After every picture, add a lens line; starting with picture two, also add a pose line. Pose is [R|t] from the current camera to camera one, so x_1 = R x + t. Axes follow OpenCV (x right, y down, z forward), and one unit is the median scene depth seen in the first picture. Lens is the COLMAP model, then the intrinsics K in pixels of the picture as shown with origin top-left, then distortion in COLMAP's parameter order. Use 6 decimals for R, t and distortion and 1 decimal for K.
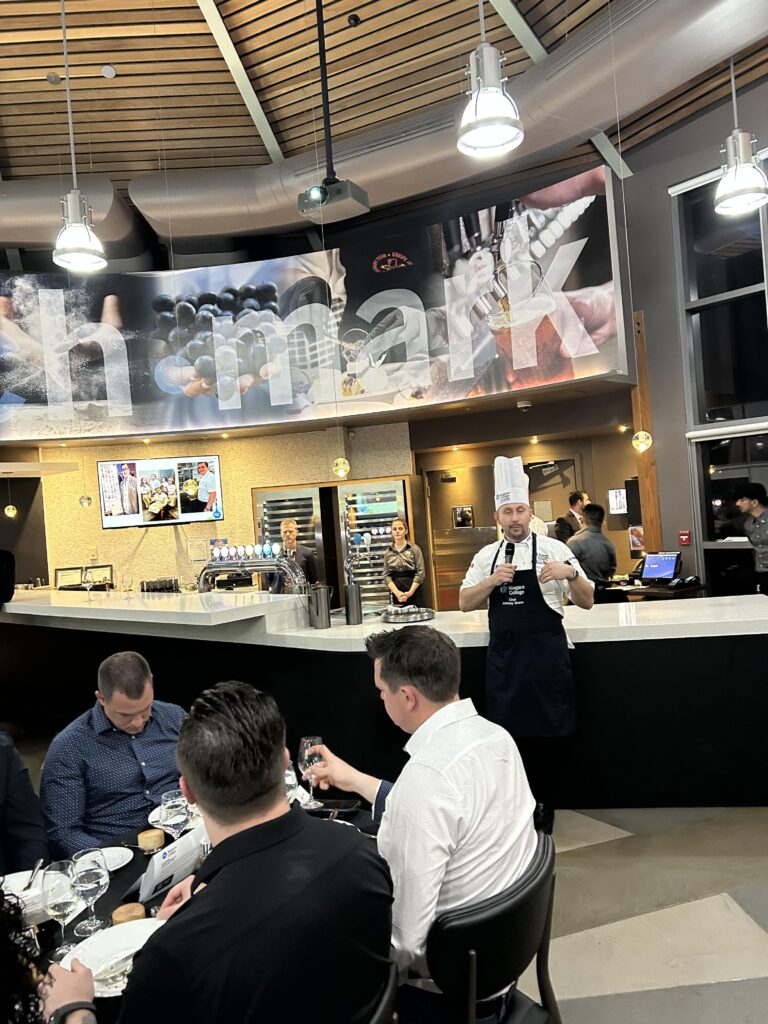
lens RADIAL K [[760.1, 0, 391.3], [0, 760.1, 508.6], [0, 0, 1]] dist [0.015301, -0.030860]
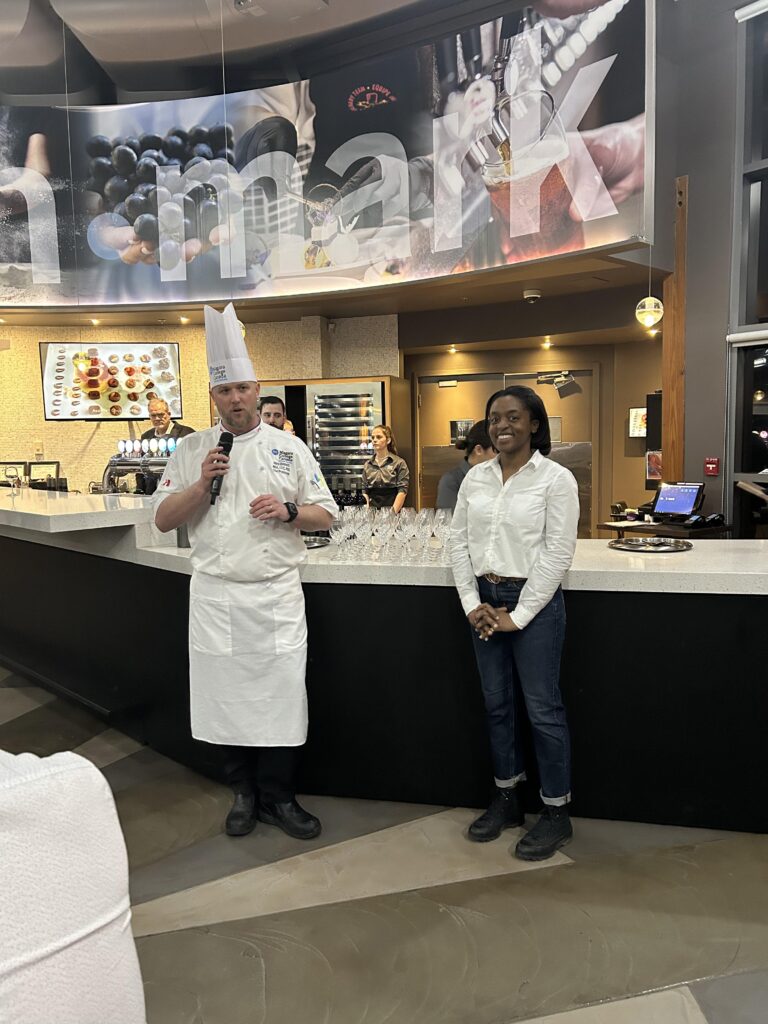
lens RADIAL K [[761.2, 0, 384.0], [0, 761.2, 512.0], [0, 0, 1]] dist [0.000889, -0.003613]
pose [[0.996461, 0.063600, -0.054952, 0.083122], [-0.057672, 0.992962, 0.103444, 0.022206], [0.061145, -0.099909, 0.993116, 0.165370]]
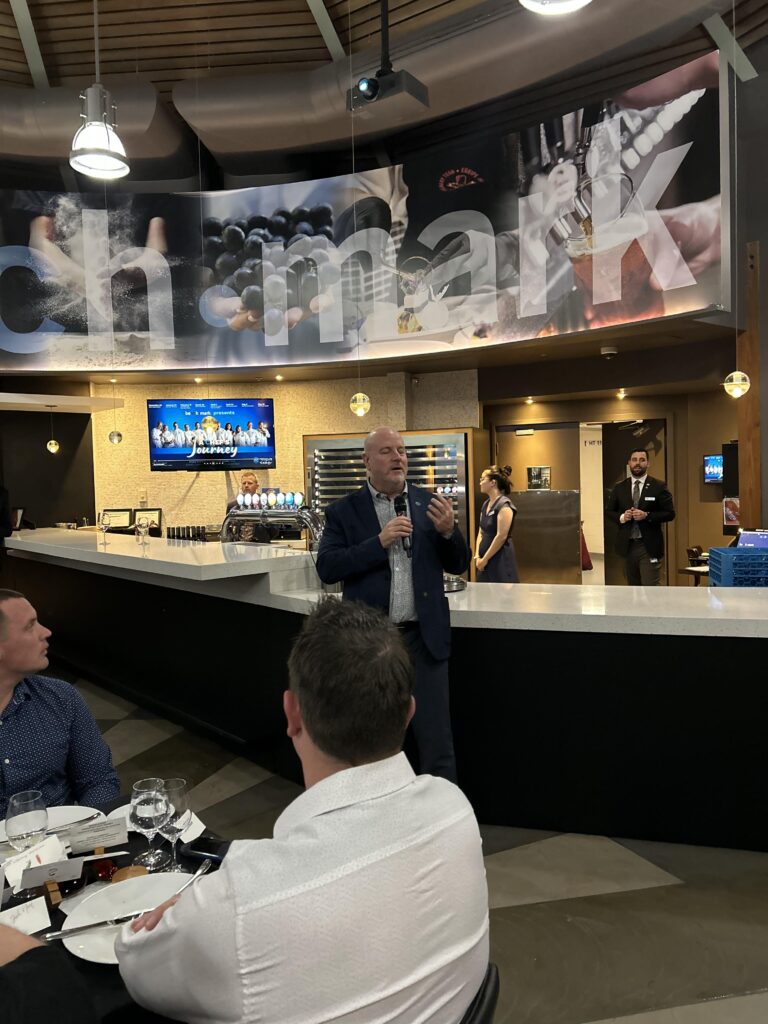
lens RADIAL K [[760.1, 0, 391.3], [0, 760.1, 508.6], [0, 0, 1]] dist [0.015301, -0.030860]
pose [[0.990942, 0.056835, -0.121671, 0.048612], [-0.050517, 0.997241, 0.054394, 0.008707], [0.124426, -0.047755, 0.991079, 0.105747]]
